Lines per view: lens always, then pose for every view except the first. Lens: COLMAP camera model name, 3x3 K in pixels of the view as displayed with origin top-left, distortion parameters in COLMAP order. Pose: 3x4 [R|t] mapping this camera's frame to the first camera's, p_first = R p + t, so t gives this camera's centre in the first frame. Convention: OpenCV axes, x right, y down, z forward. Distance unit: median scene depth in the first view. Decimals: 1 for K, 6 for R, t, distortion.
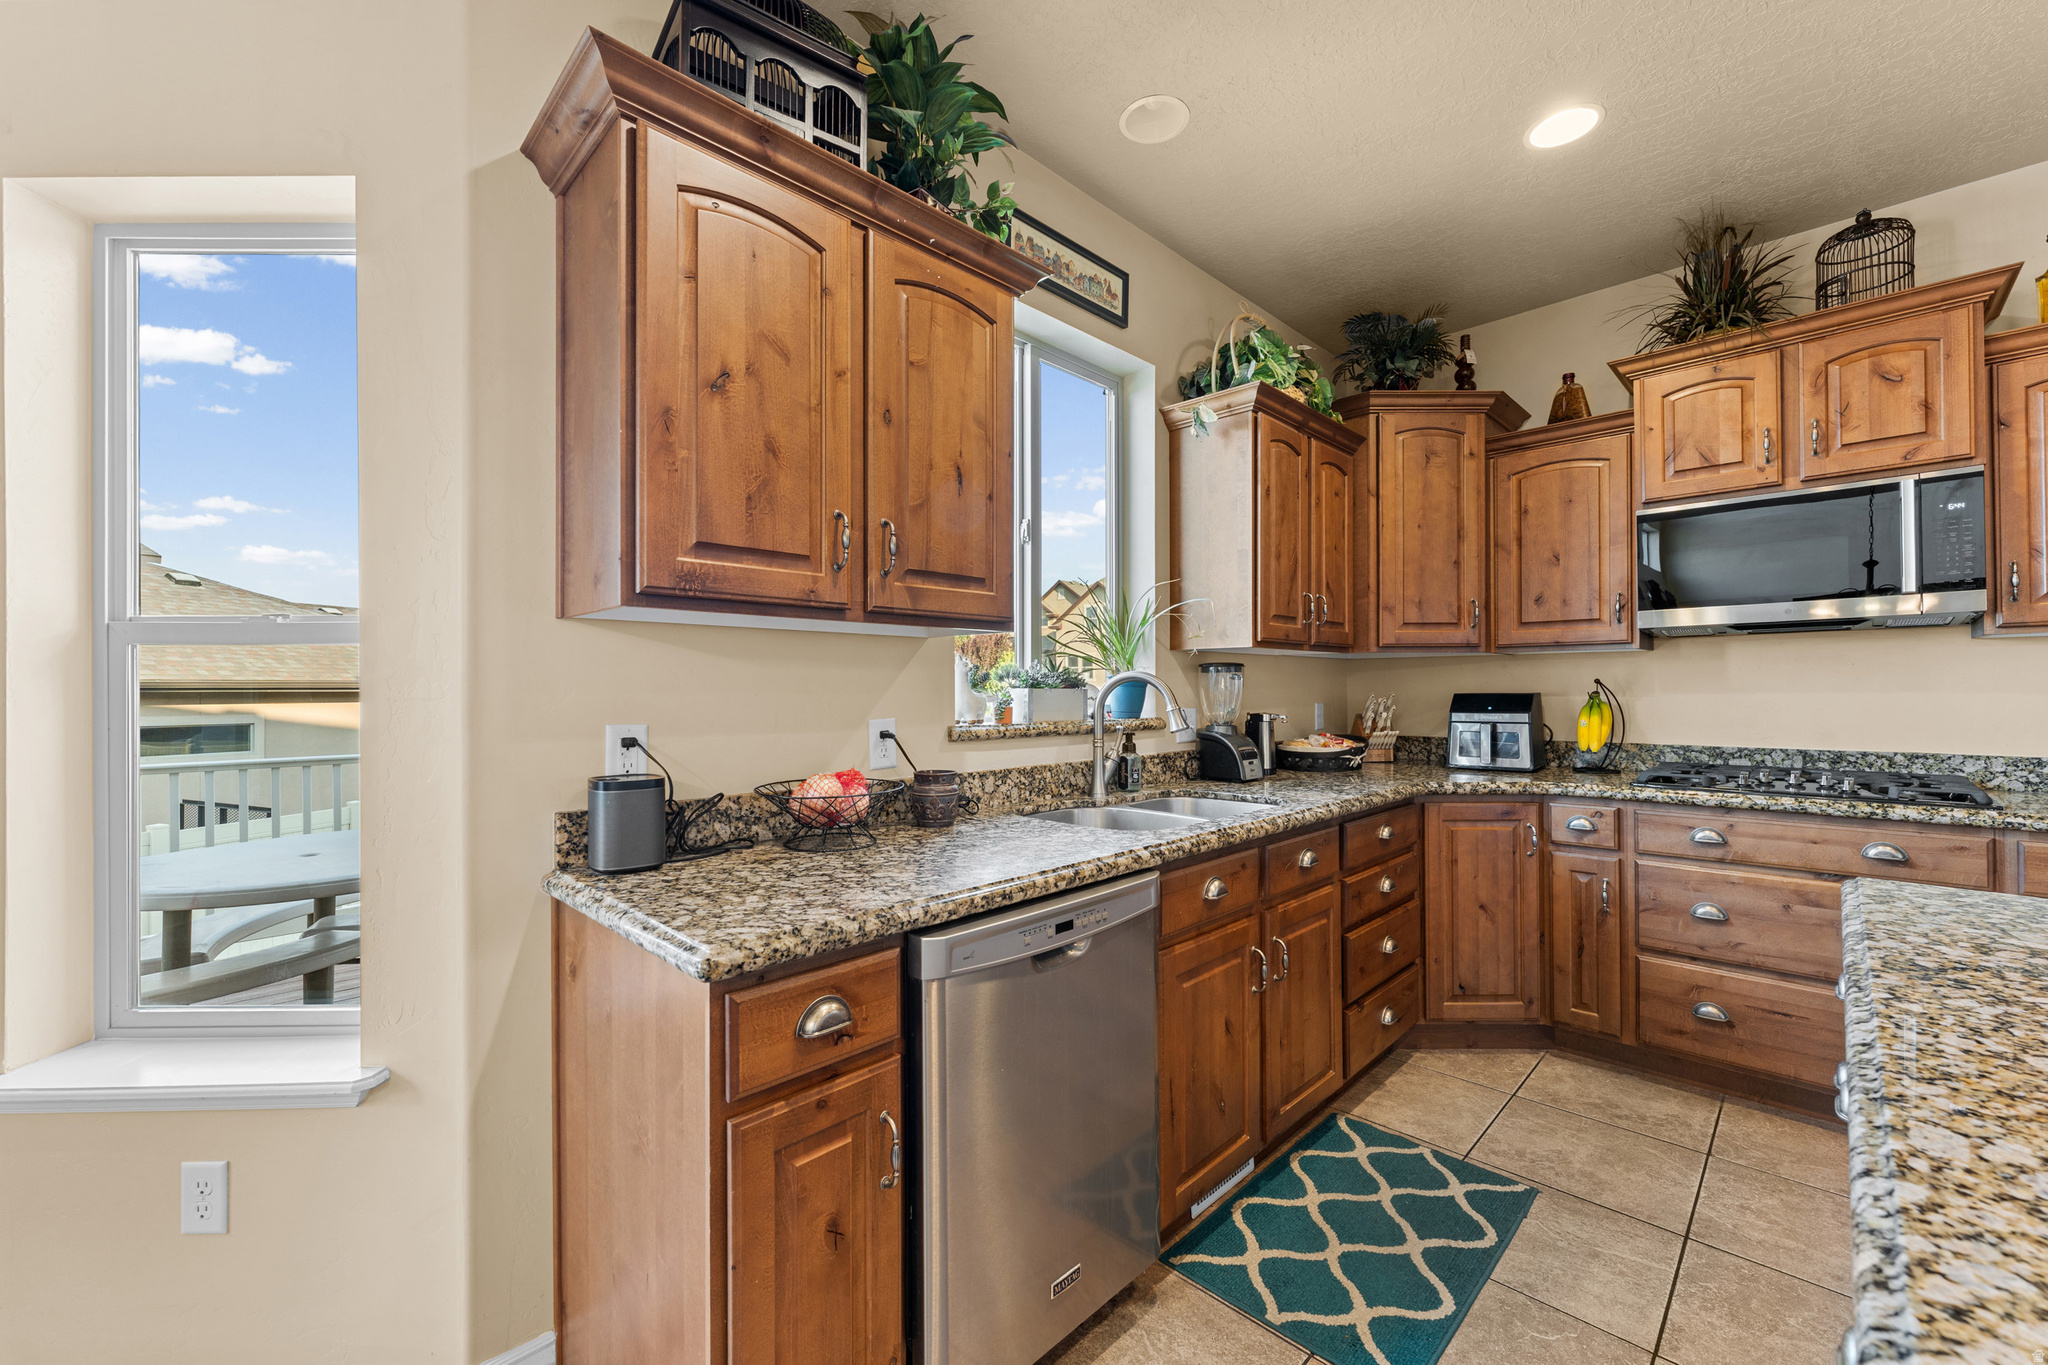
lens RADIAL K [[813.4, 0, 1016.8], [0, 813.4, 688.0], [0, 0, 1]] dist [0.000588, -0.000643]
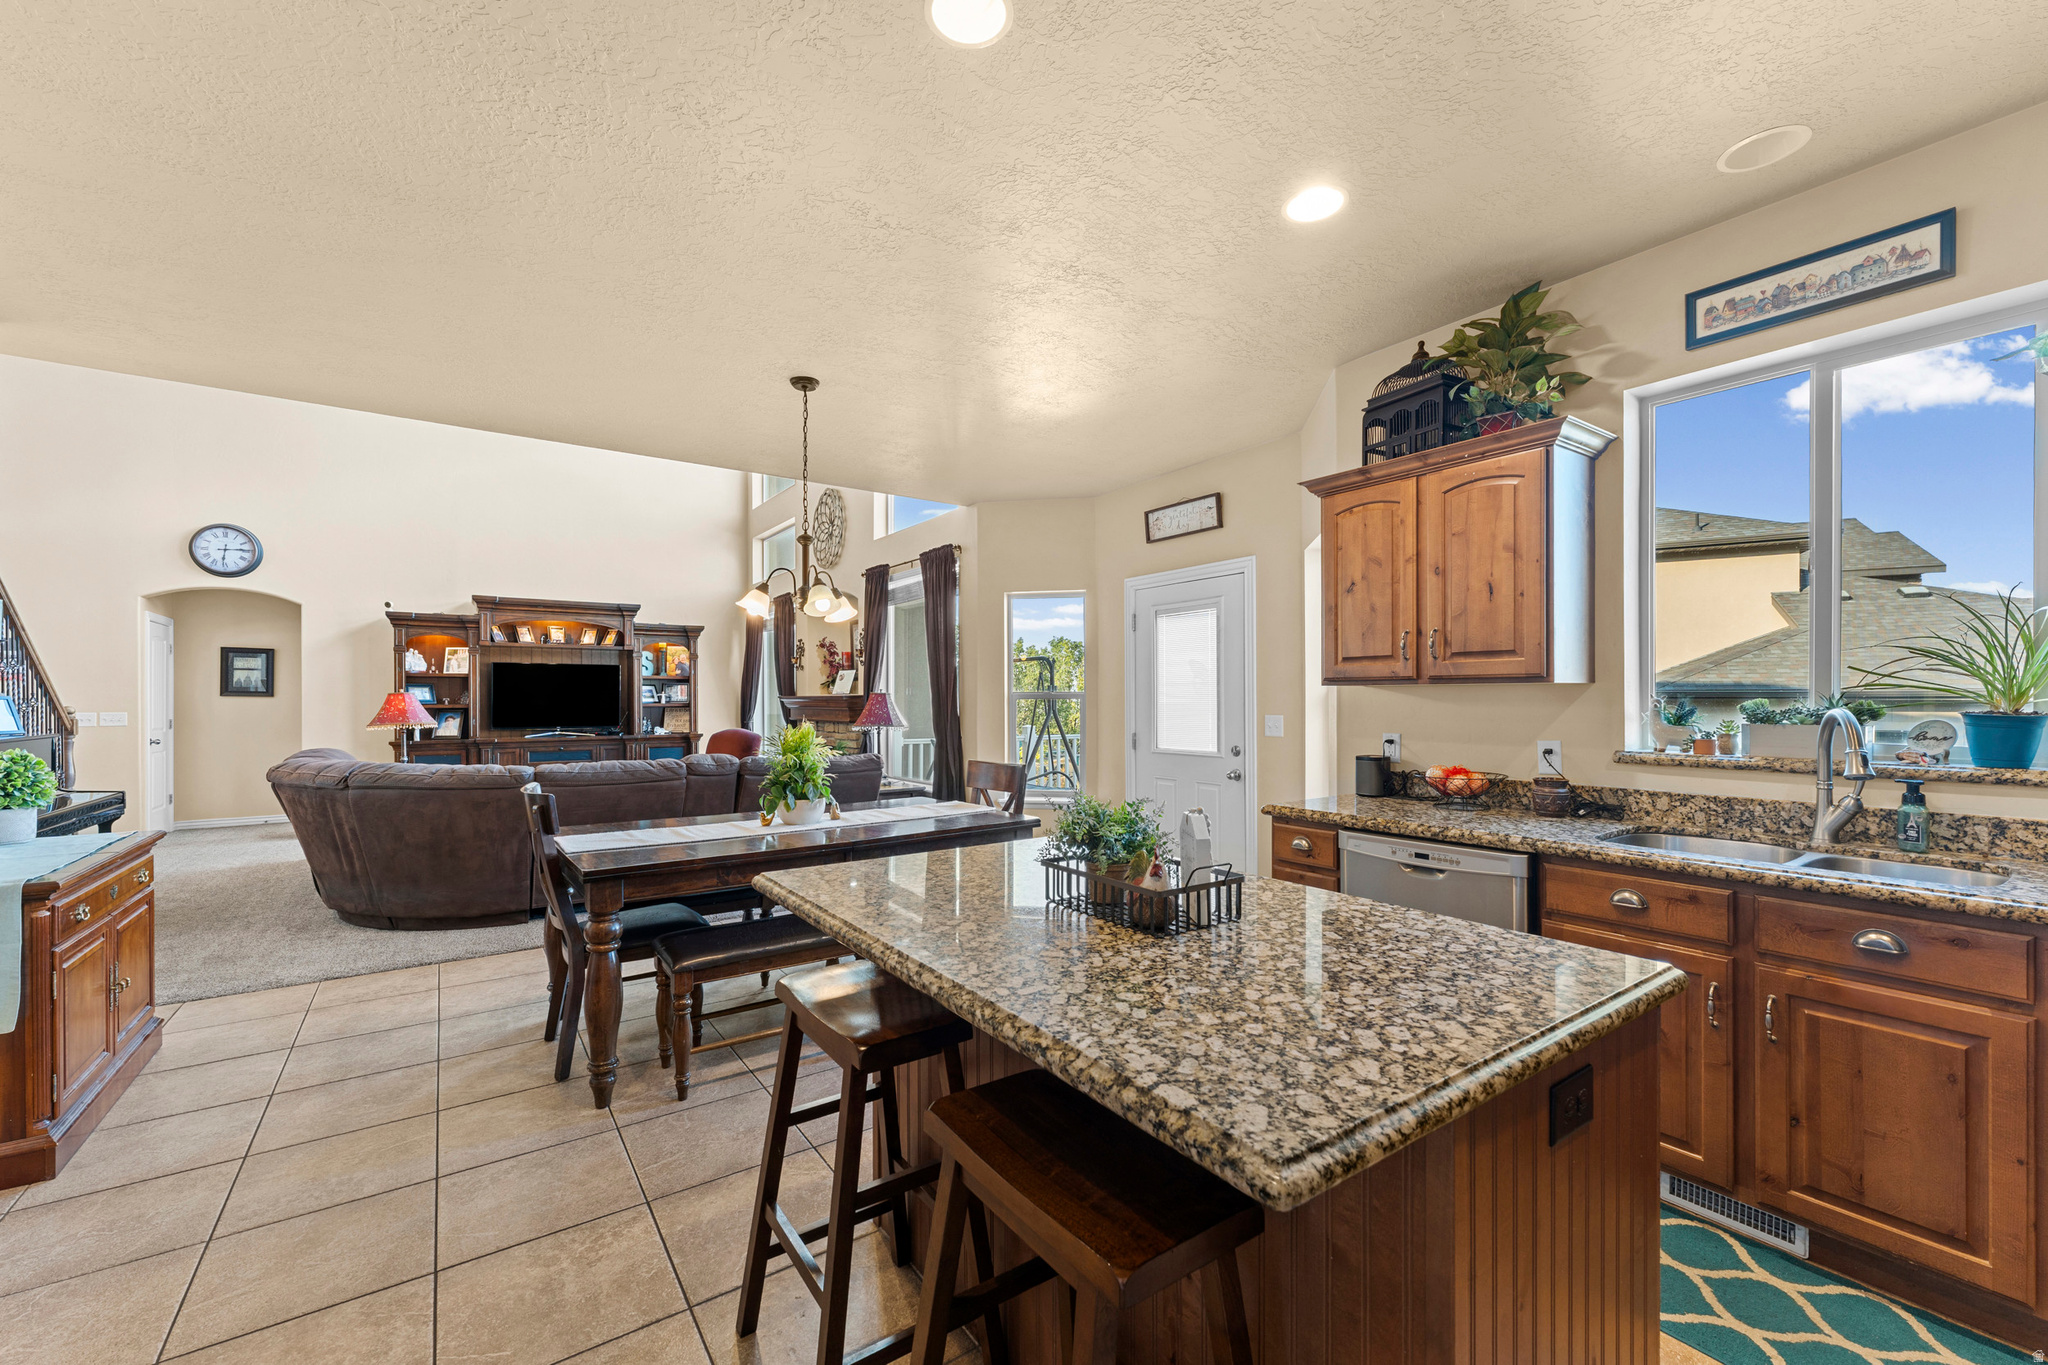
lens RADIAL K [[813.4, 0, 1017.6], [0, 813.4, 699.4], [0, 0, 1]] dist [0.000588, -0.000643]
pose [[-0.170290, 0.005666, -0.985378, 1.128613], [0.004867, 0.999976, 0.004909, -0.037762], [0.985382, -0.003960, -0.170313, 0.241770]]
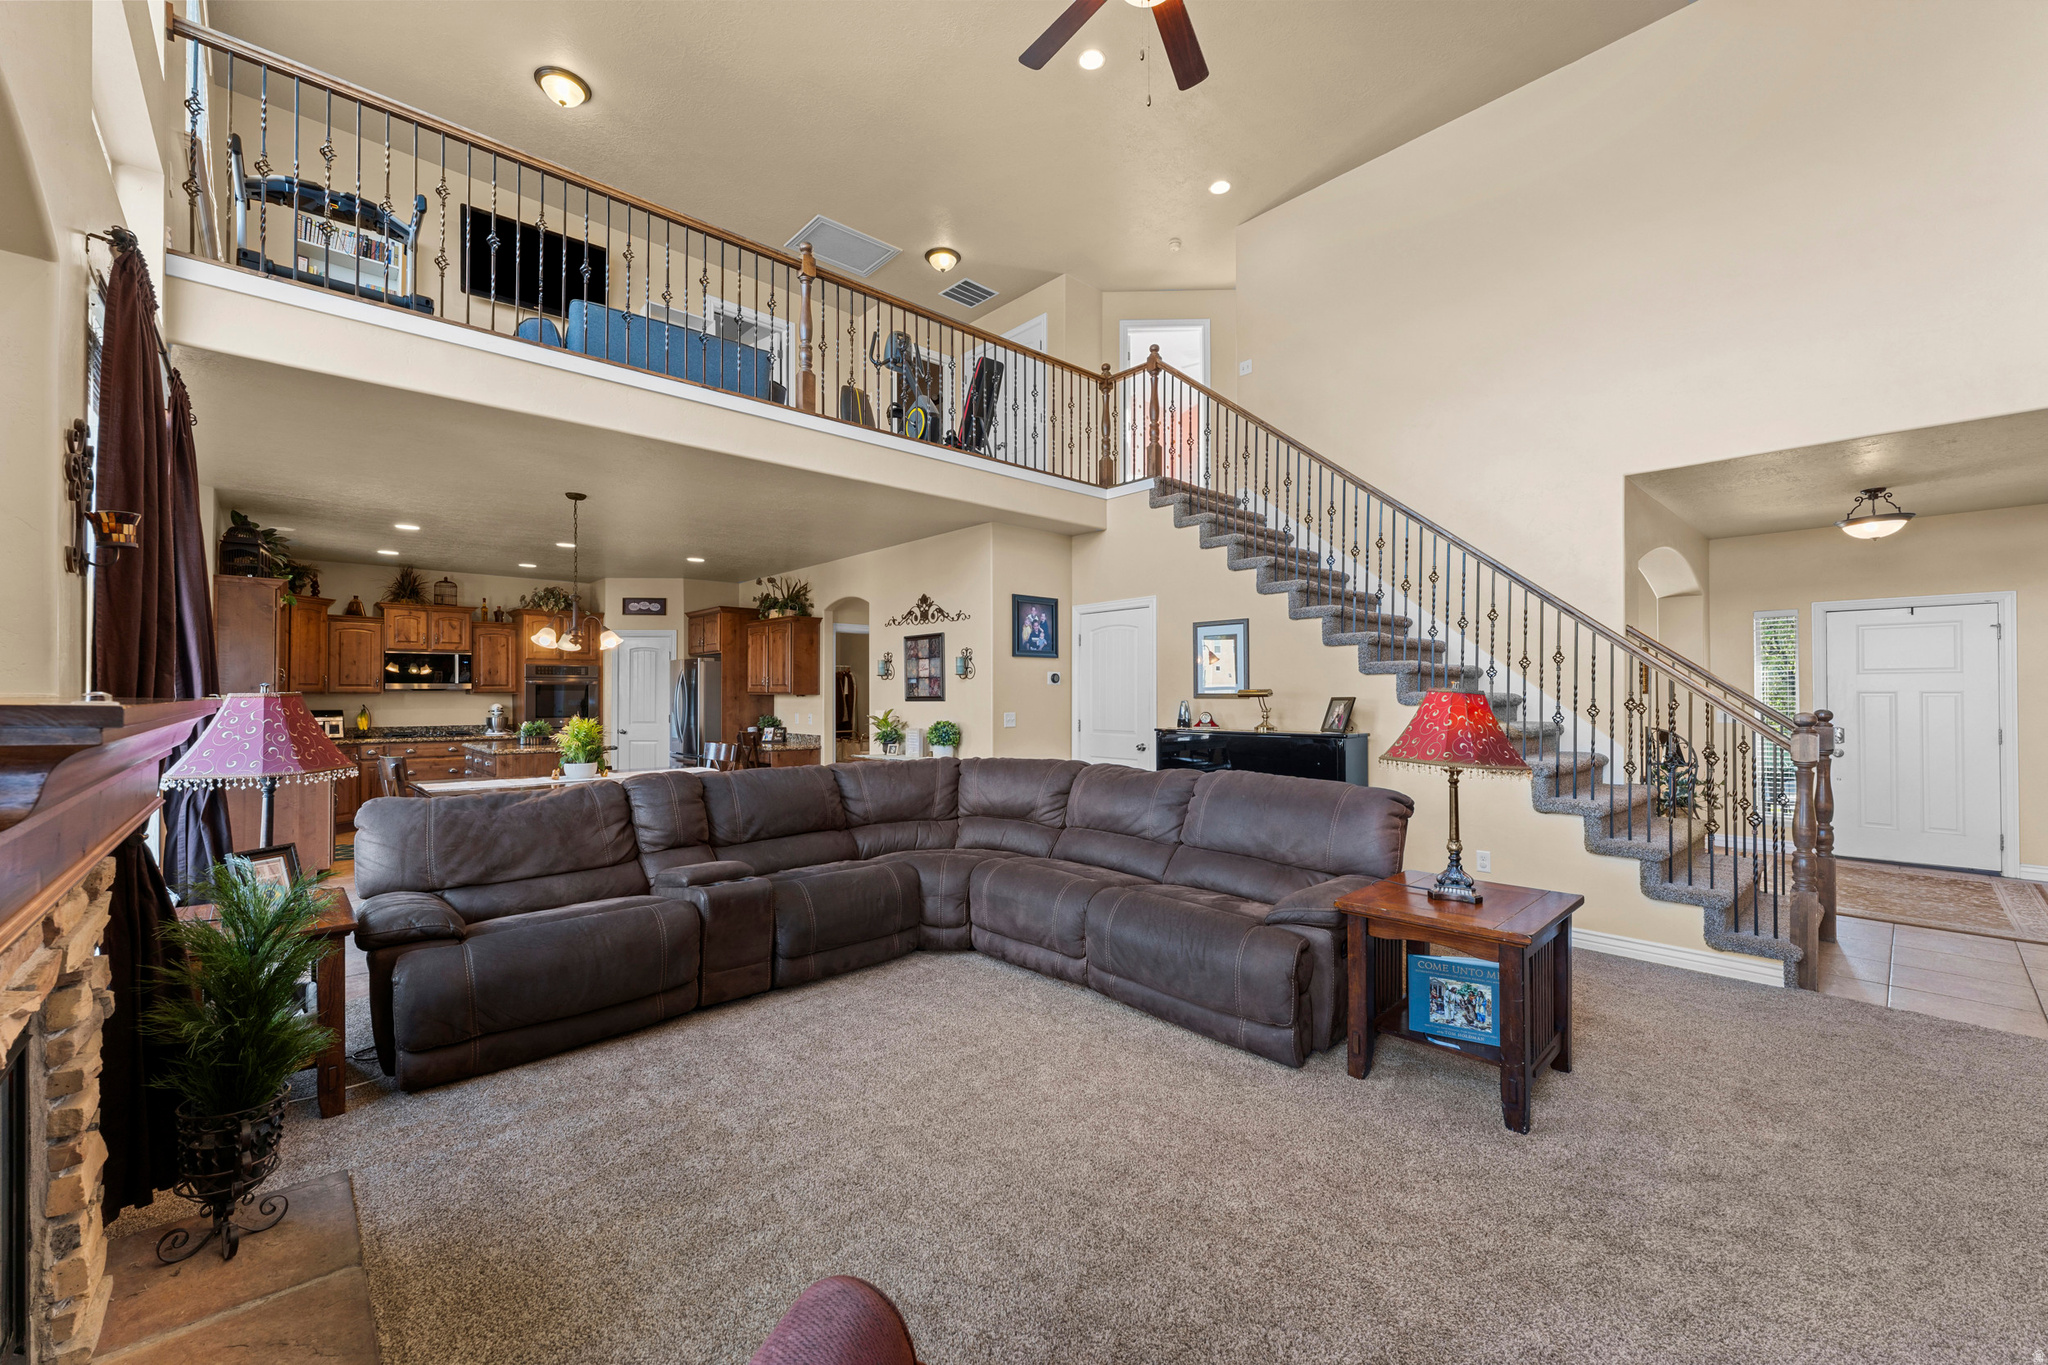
lens RADIAL K [[813.4, 0, 1022.0], [0, 813.4, 690.3], [0, 0, 1]] dist [0.000588, -0.000643]
pose [[0.039570, 0.012095, 0.999144, -2.471893], [-0.002235, 0.999925, -0.012016, -0.039146], [-0.999214, -0.001758, 0.039594, -1.711321]]
